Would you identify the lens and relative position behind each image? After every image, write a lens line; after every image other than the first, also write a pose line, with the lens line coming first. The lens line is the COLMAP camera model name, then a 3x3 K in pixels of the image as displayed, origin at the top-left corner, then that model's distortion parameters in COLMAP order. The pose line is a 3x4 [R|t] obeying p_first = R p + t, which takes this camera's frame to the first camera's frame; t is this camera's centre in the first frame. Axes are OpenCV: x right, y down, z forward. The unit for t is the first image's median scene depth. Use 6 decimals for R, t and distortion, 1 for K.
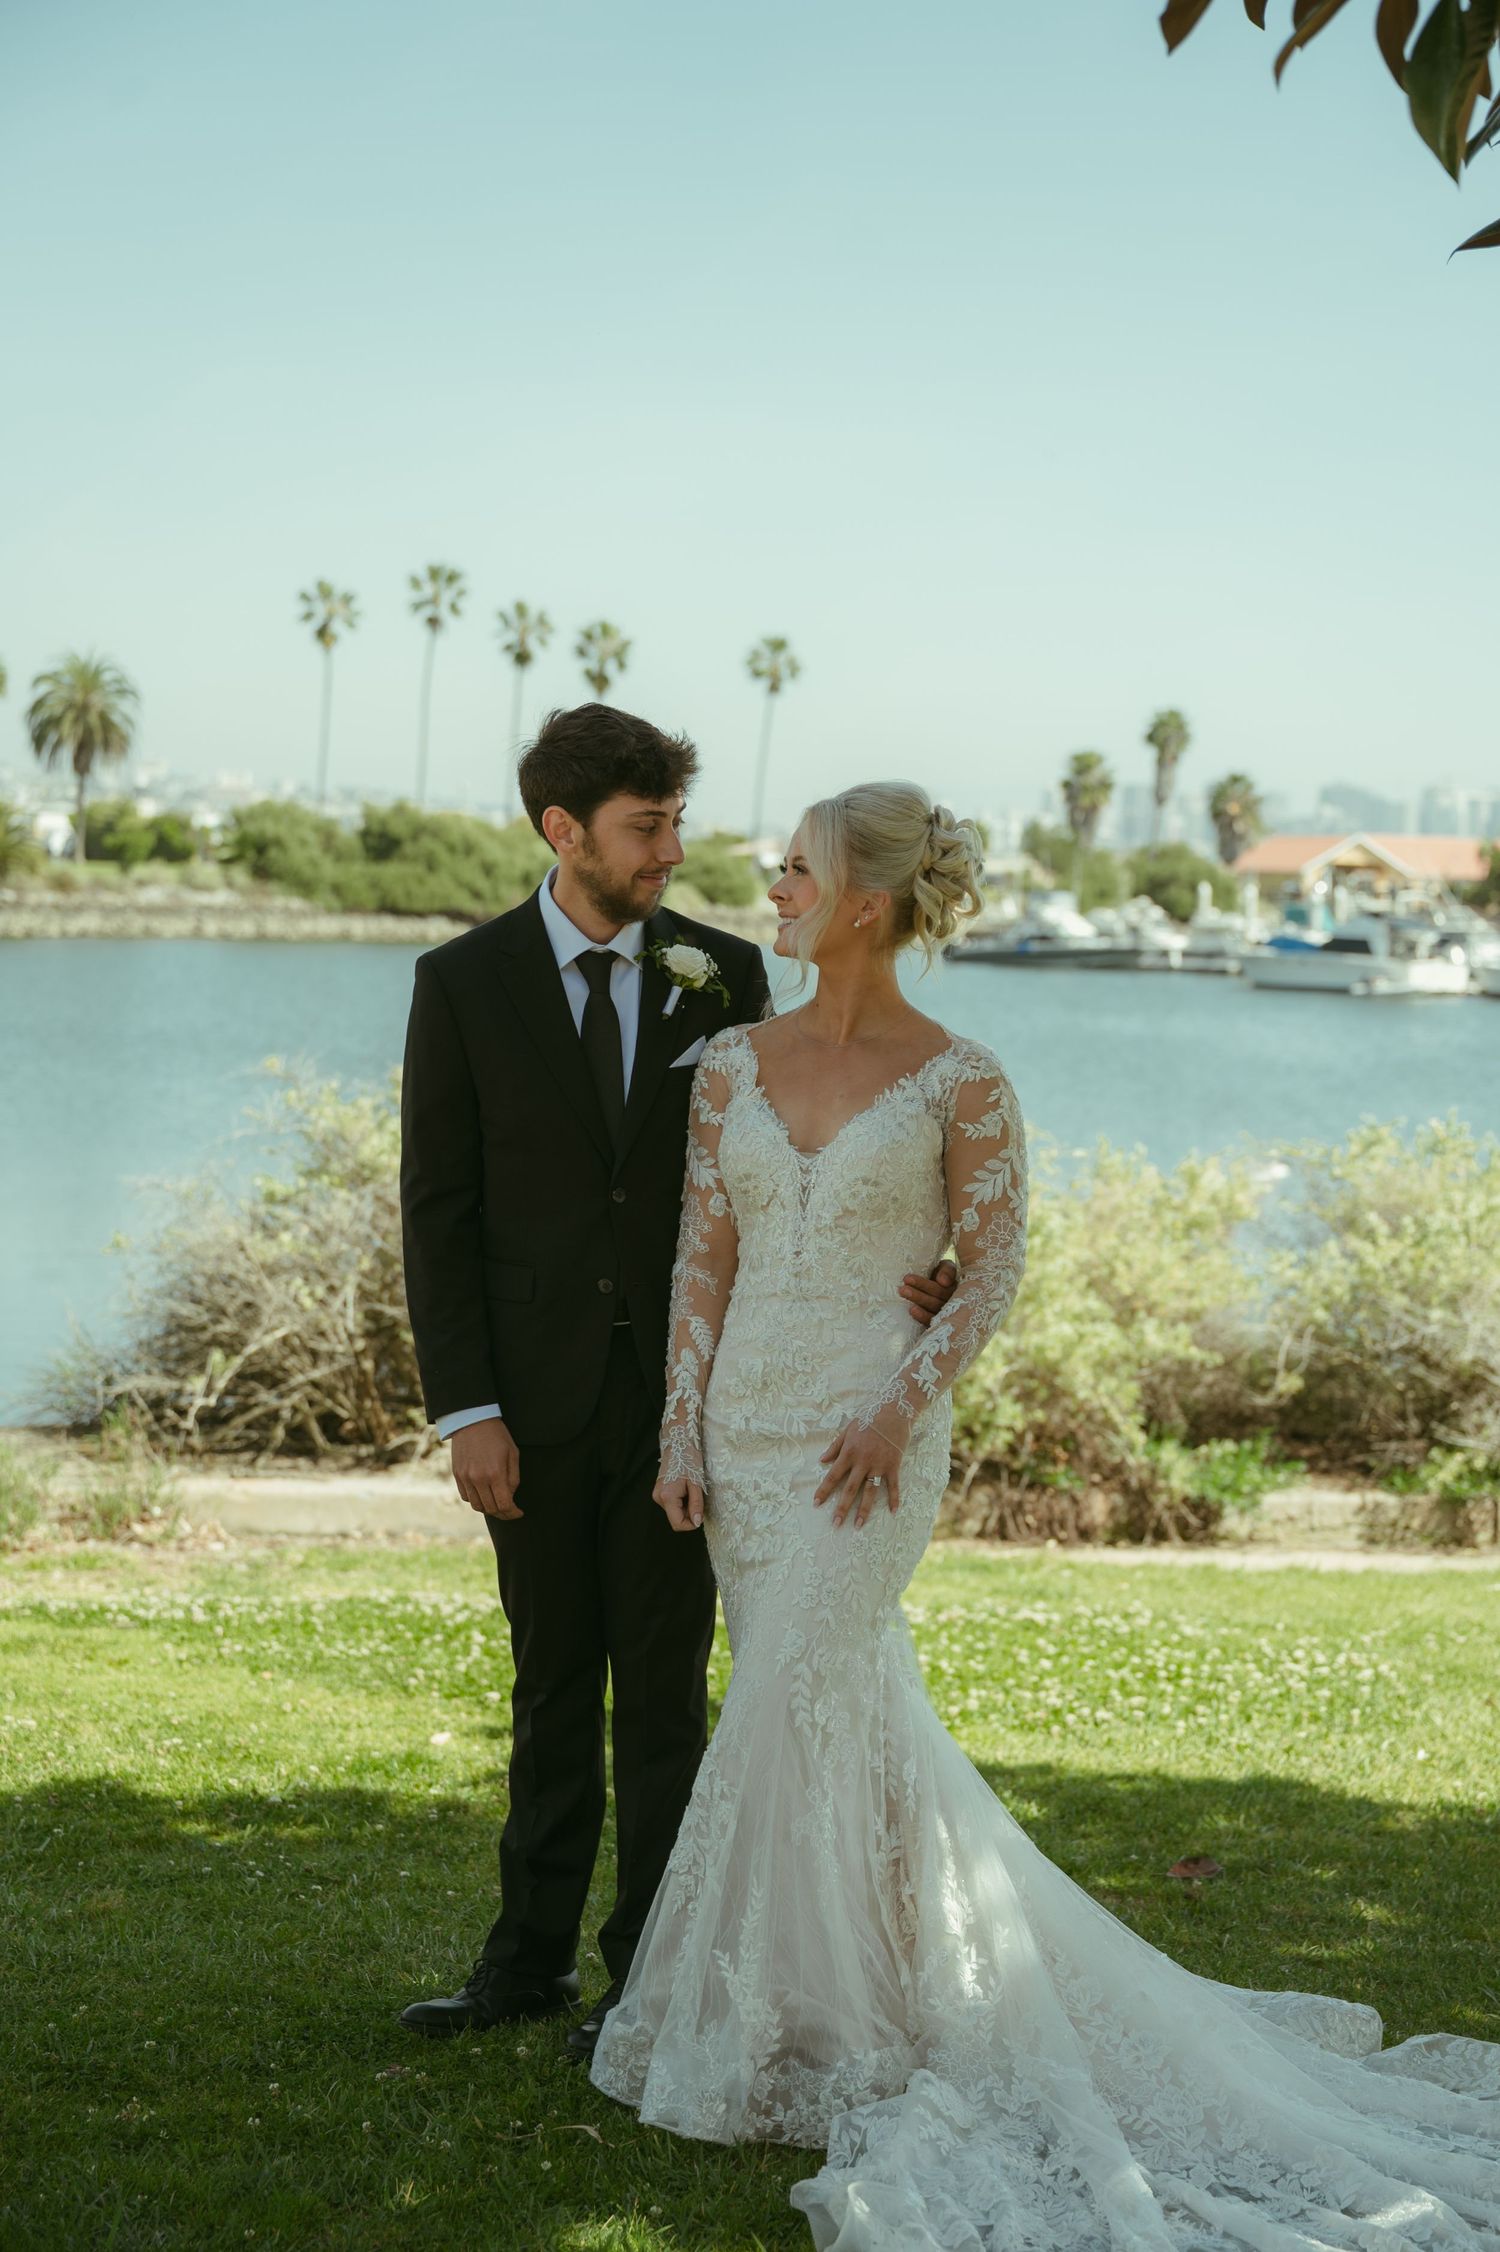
lens RADIAL K [[3643.3, 0, 789.5], [0, 3643.3, 1123.2], [0, 0, 1]] dist [0.026687, 0.043558]
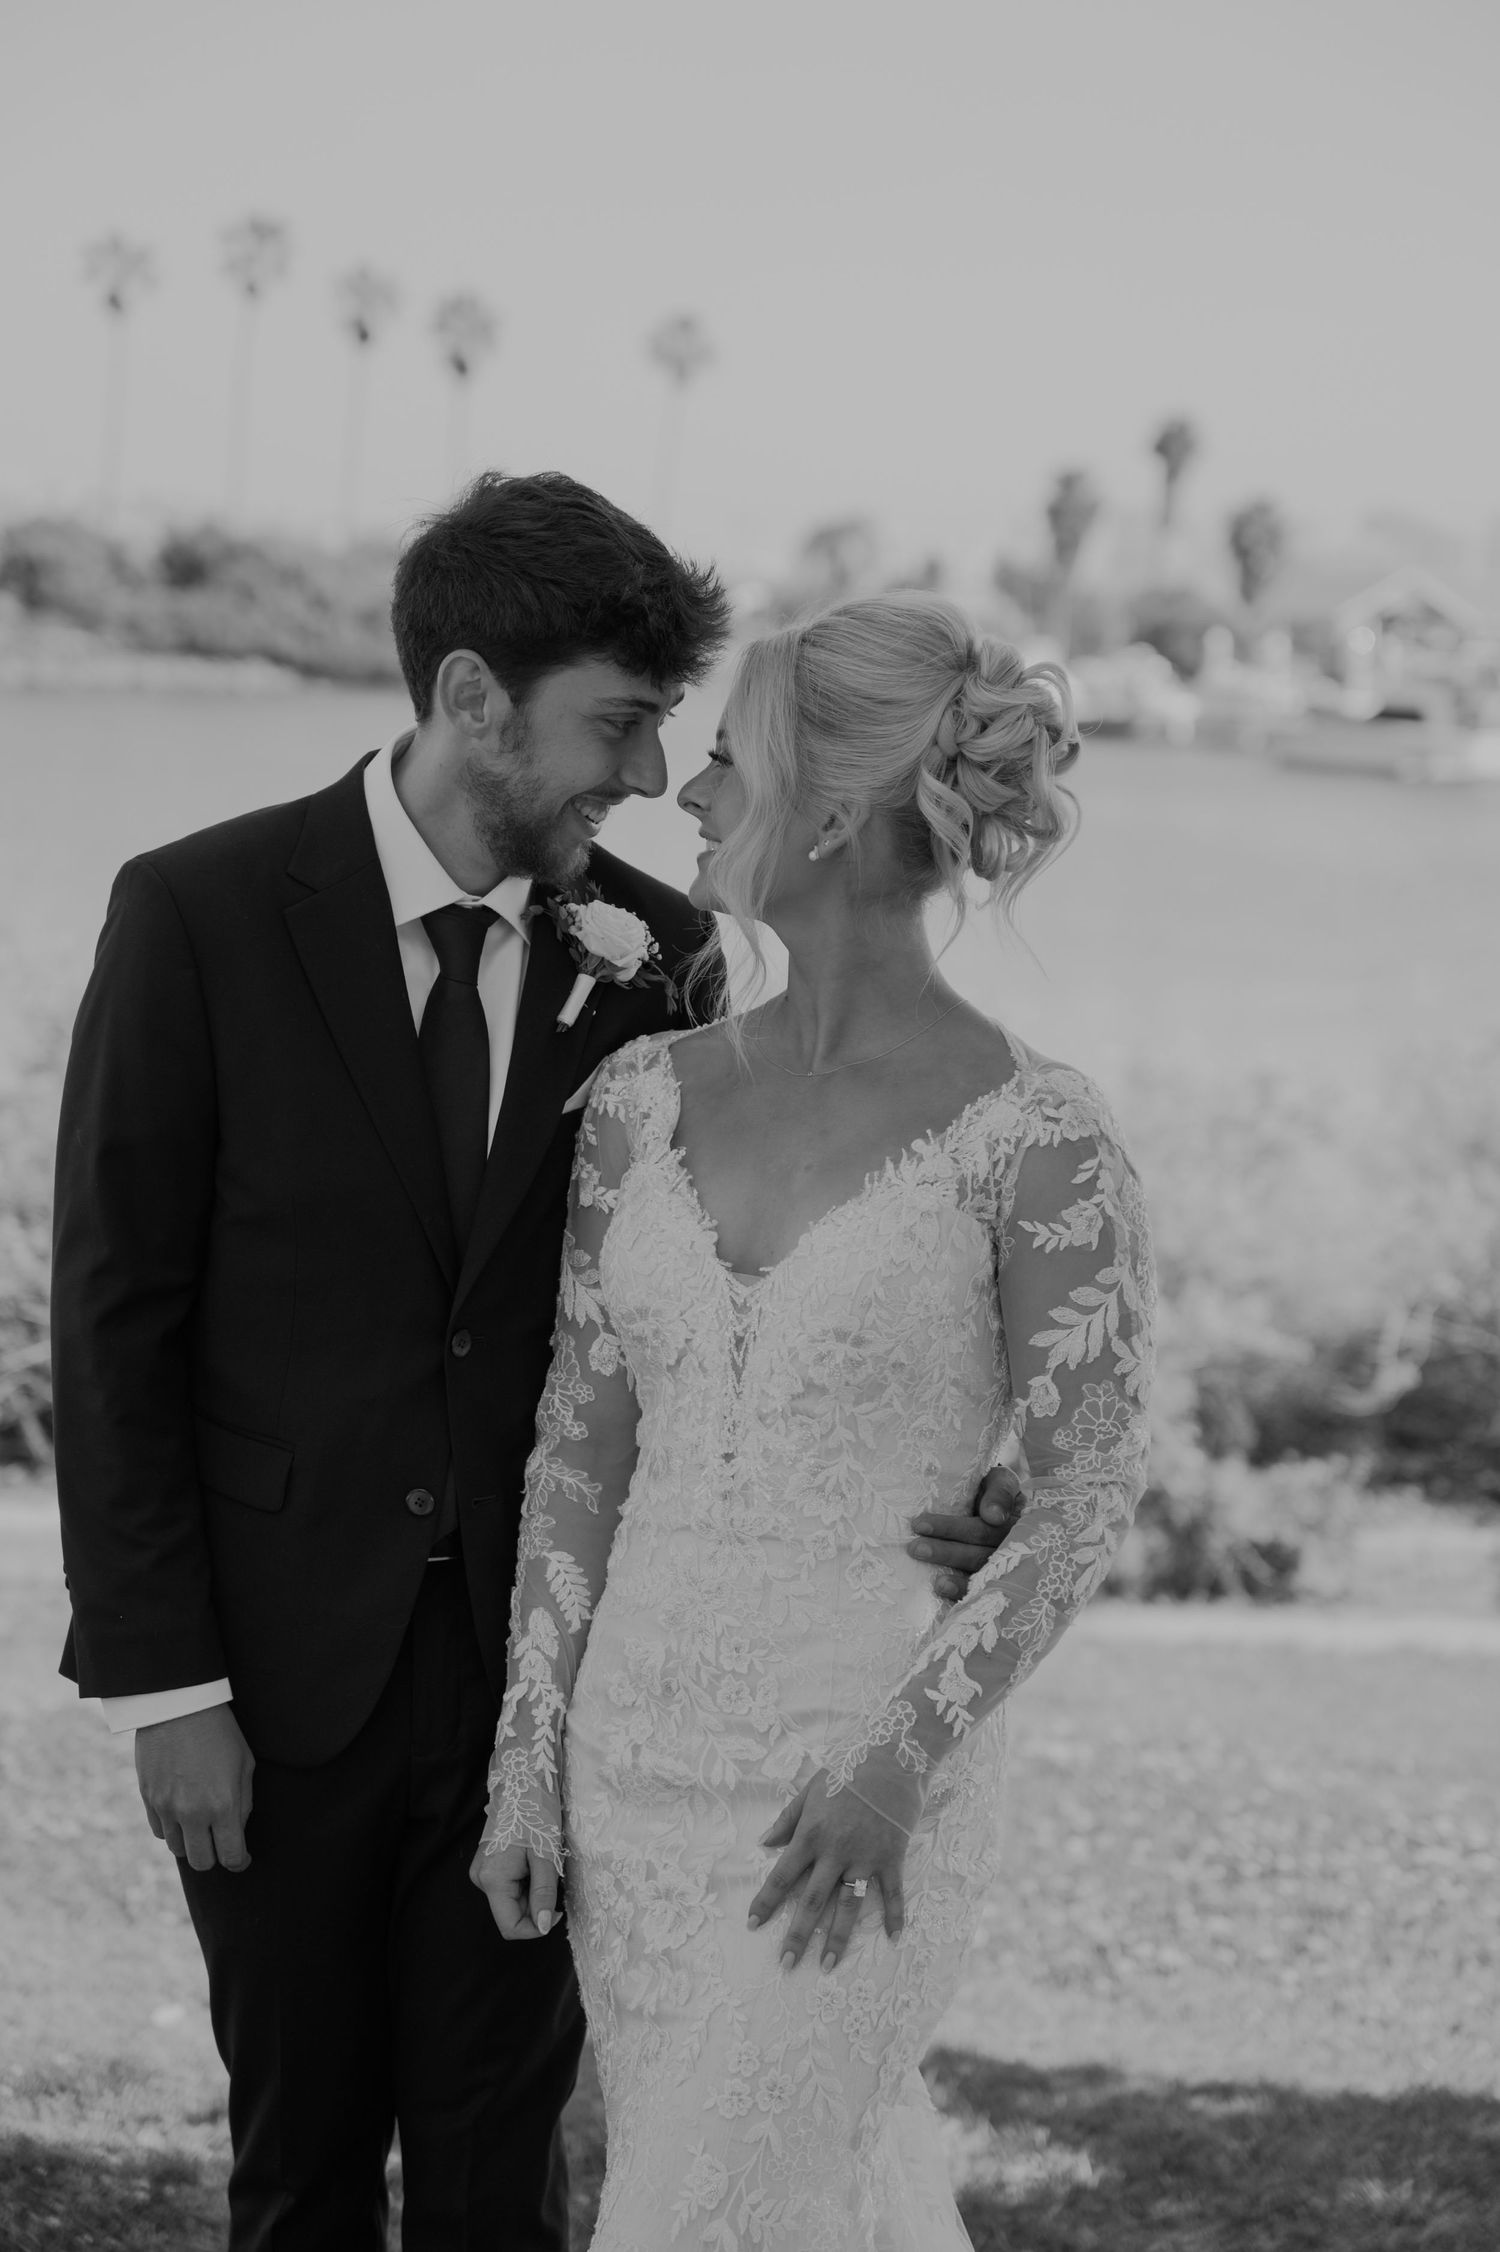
lens RADIAL K [[4527.5, 0, 859.9], [0, 4527.5, 1092.8], [0, 0, 1]] dist [0.146251, -1.177160]
pose [[0.999301, 0.008984, 0.036293, -0.002491], [-0.010317, 0.999273, 0.036708, -0.023530], [-0.035937, -0.037056, 0.998667, 0.159783]]
